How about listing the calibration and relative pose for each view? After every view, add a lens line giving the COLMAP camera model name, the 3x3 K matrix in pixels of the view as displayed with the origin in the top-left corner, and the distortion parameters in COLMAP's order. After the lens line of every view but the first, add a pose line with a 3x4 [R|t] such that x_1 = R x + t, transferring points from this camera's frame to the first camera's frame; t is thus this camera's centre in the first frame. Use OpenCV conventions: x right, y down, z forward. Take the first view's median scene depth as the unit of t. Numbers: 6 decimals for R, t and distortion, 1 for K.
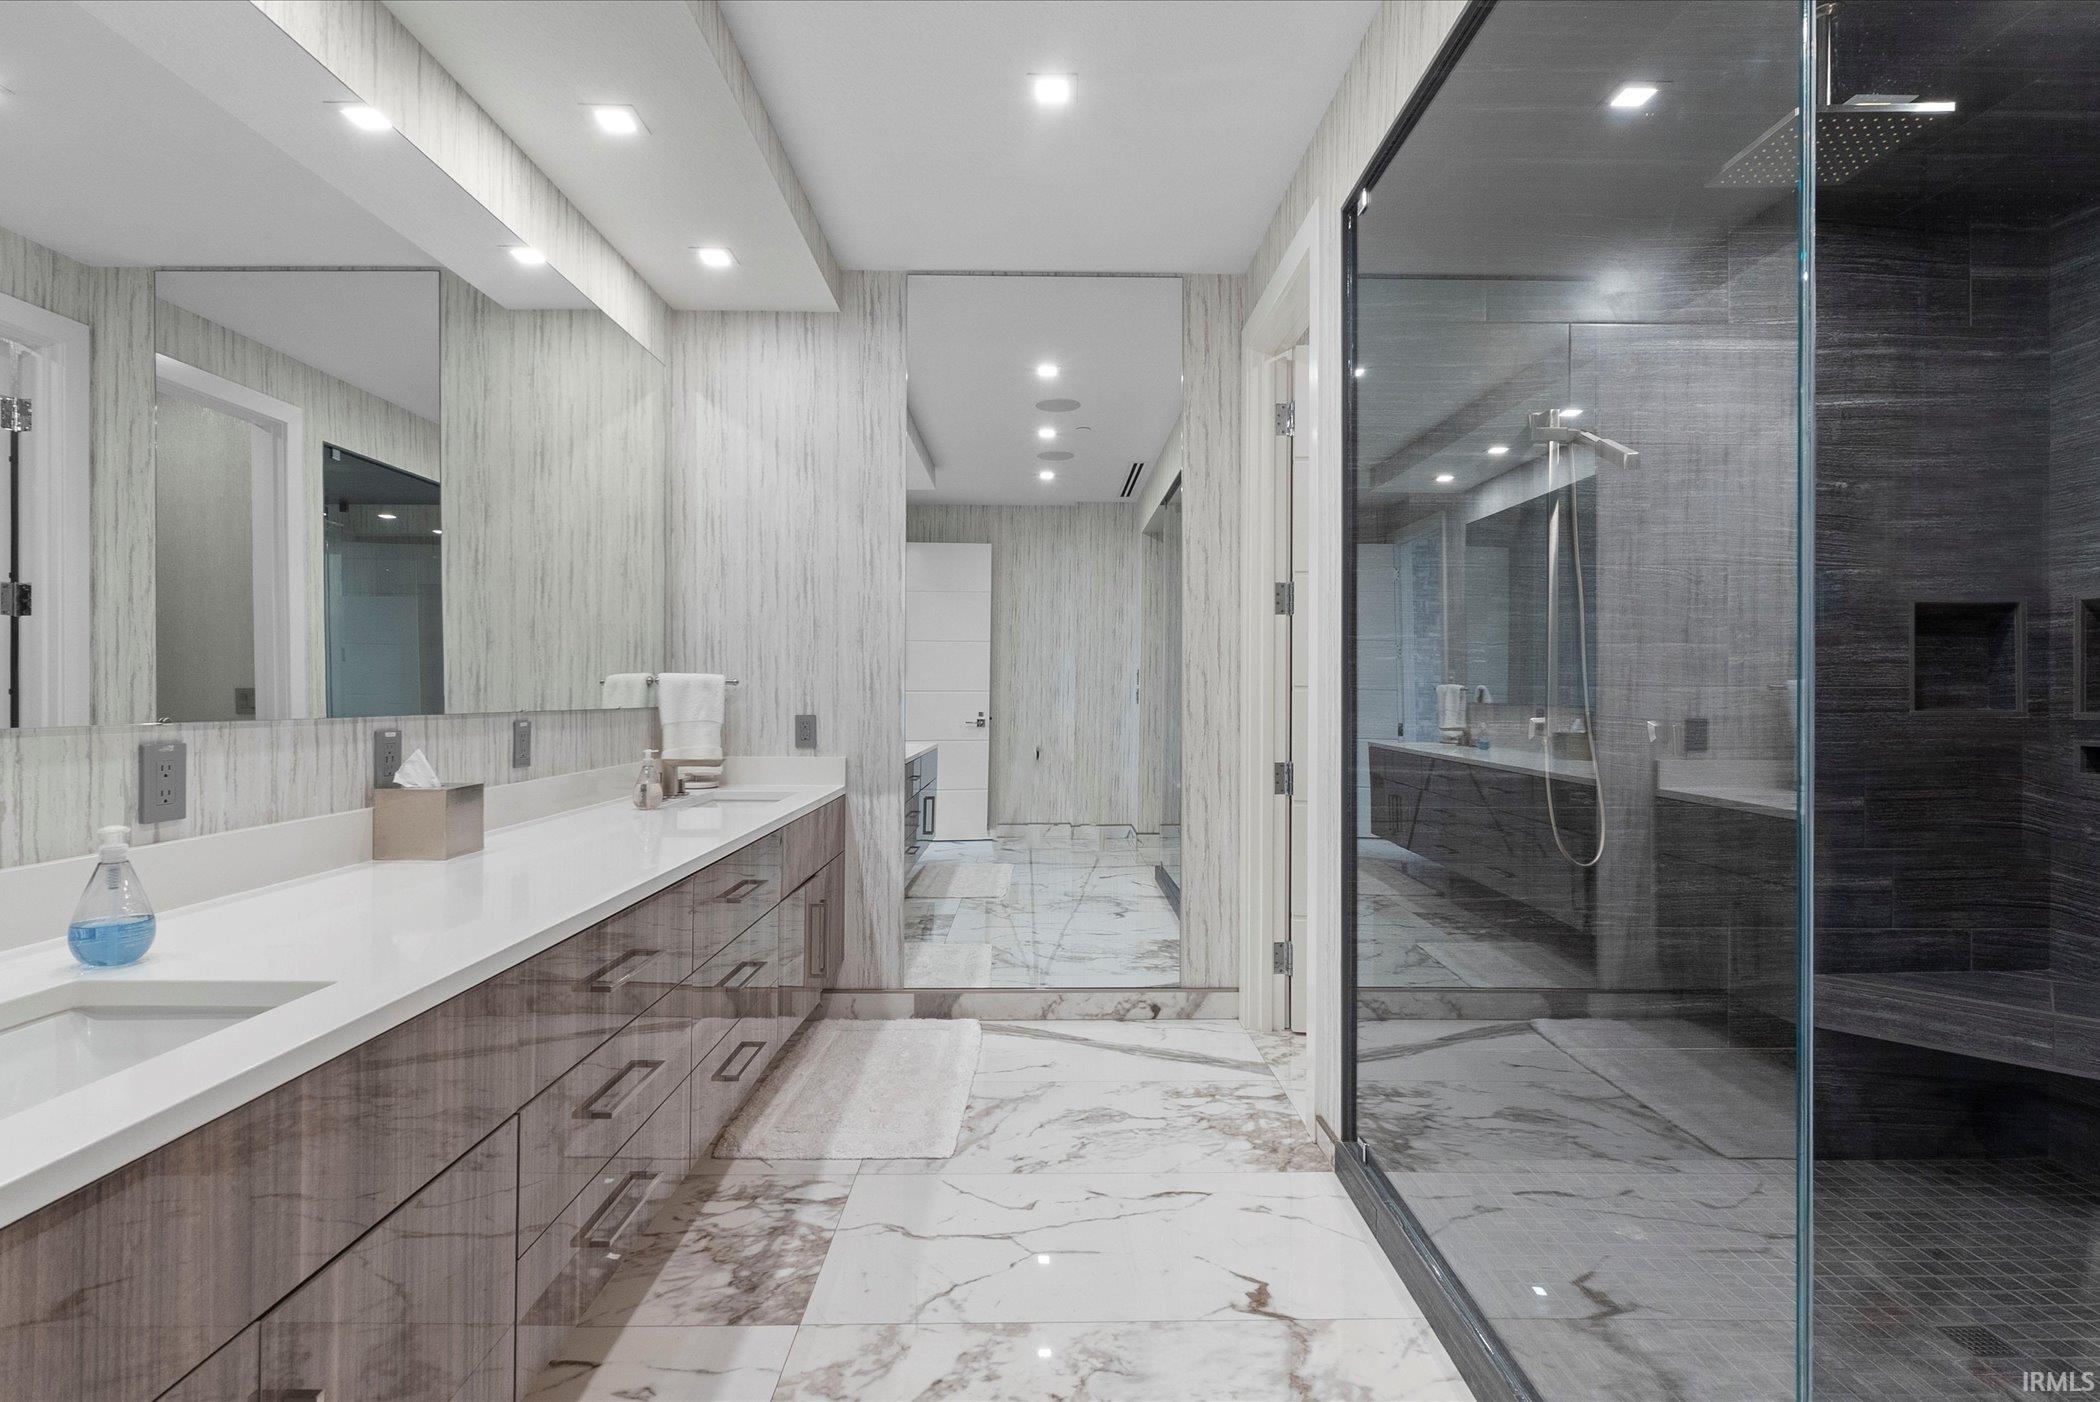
lens RADIAL K [[1019.3, 0, 995.0], [0, 1019.3, 694.0], [0, 0, 1]] dist [0.004460, -0.002973]
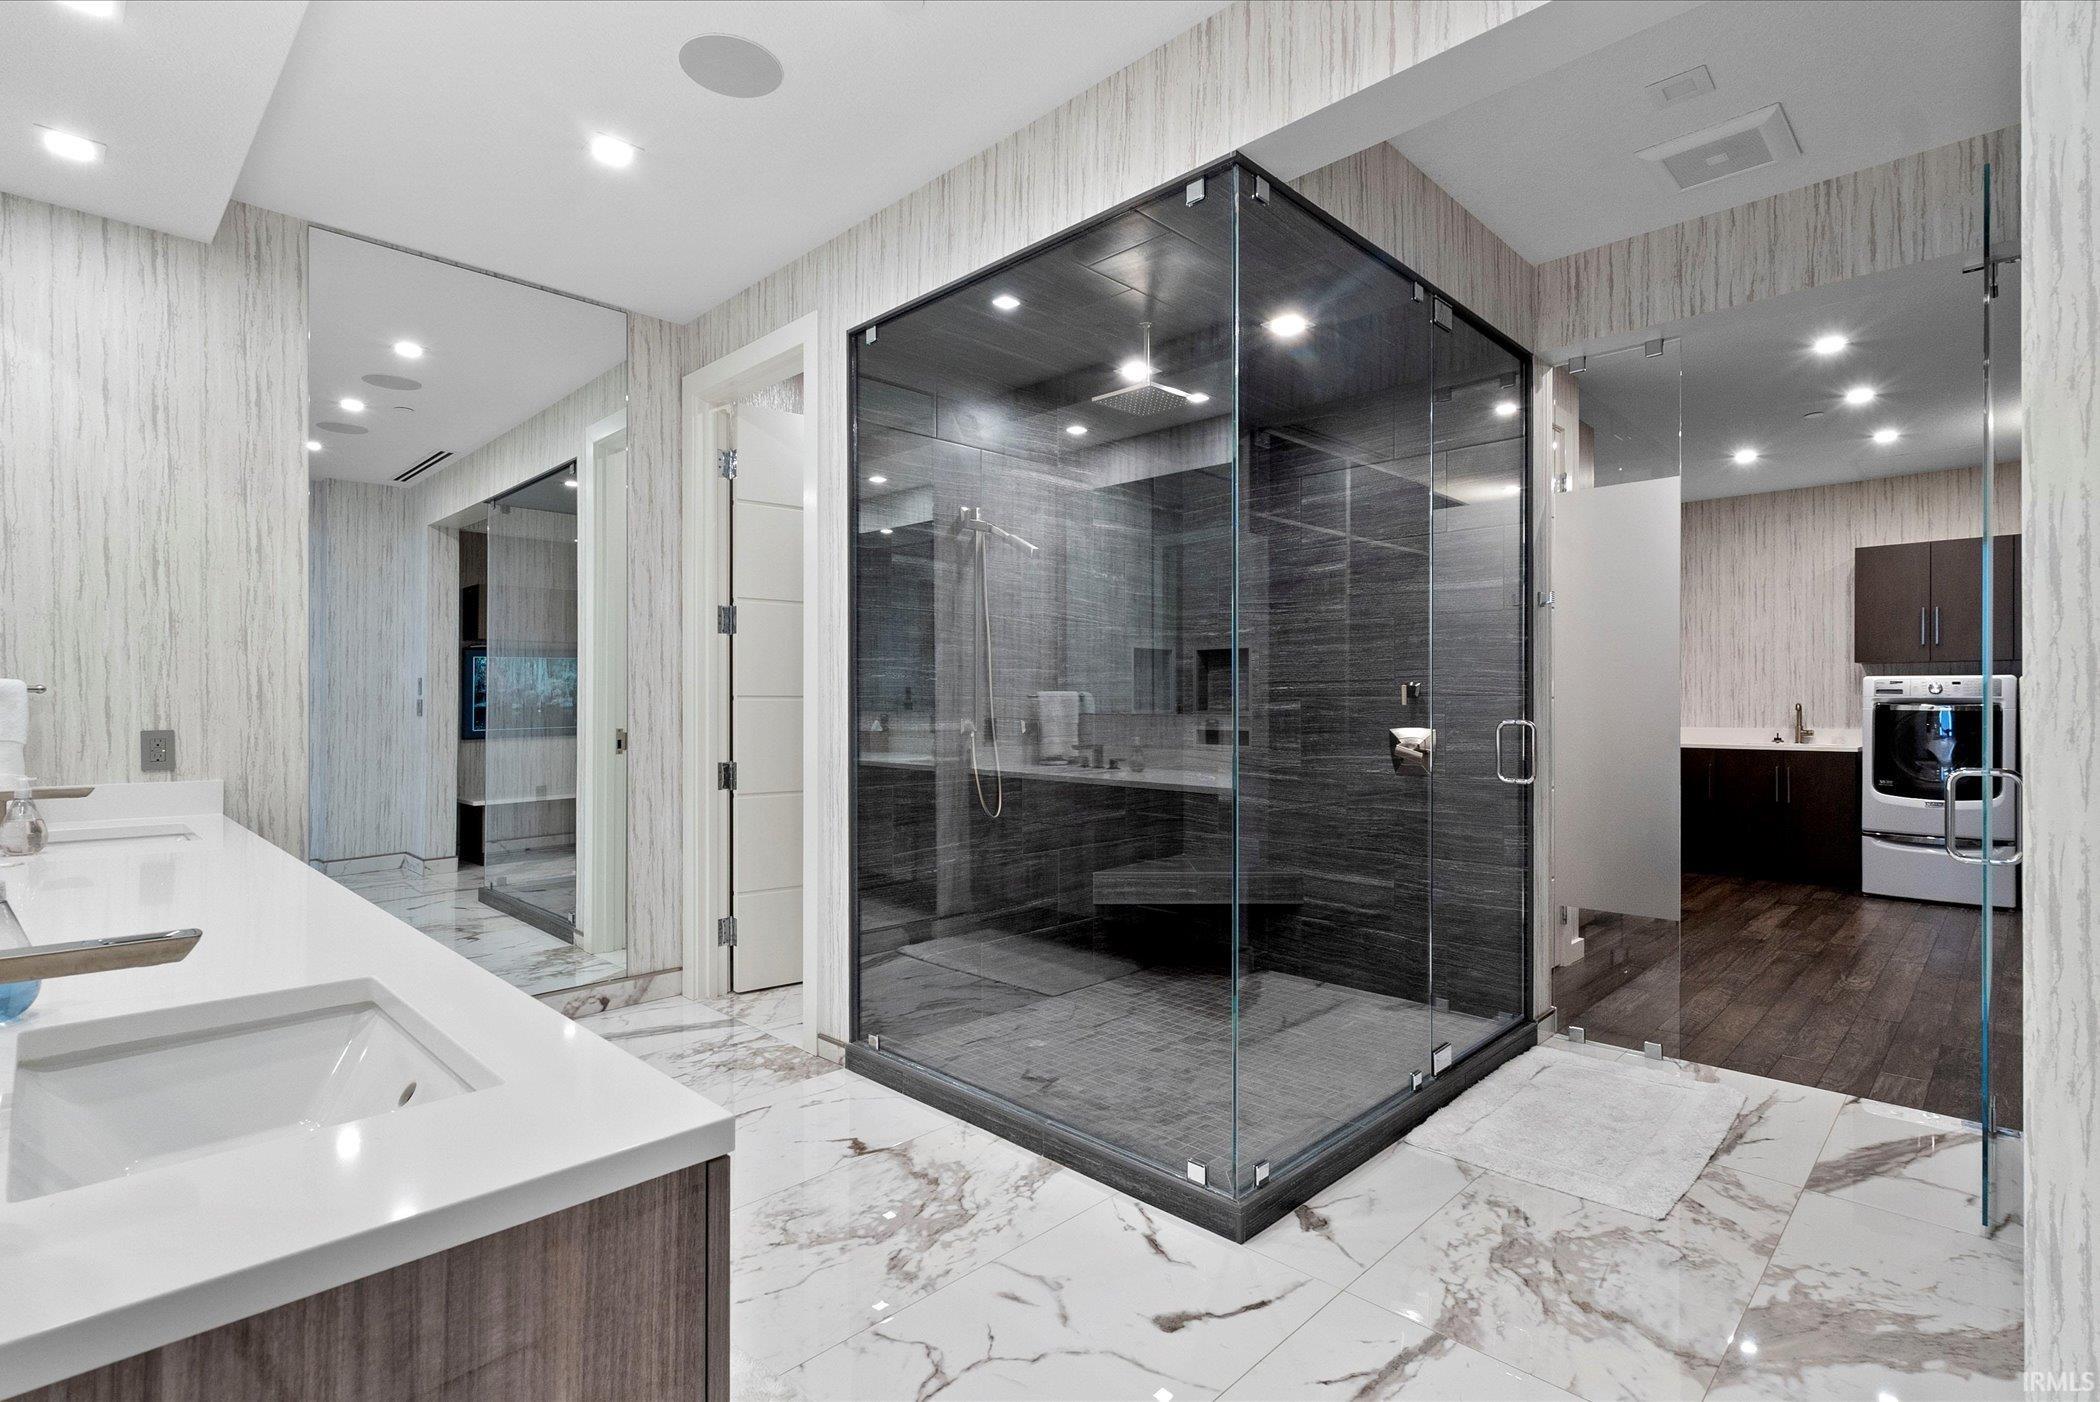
lens RADIAL K [[1019.3, 0, 1043.6], [0, 1019.3, 708.4], [0, 0, 1]] dist [0.004460, -0.002973]
pose [[0.713203, -0.007520, 0.700917, -0.263332], [0.002723, 0.999965, 0.007958, -0.001498], [-0.700952, -0.003767, 0.713199, -0.072511]]
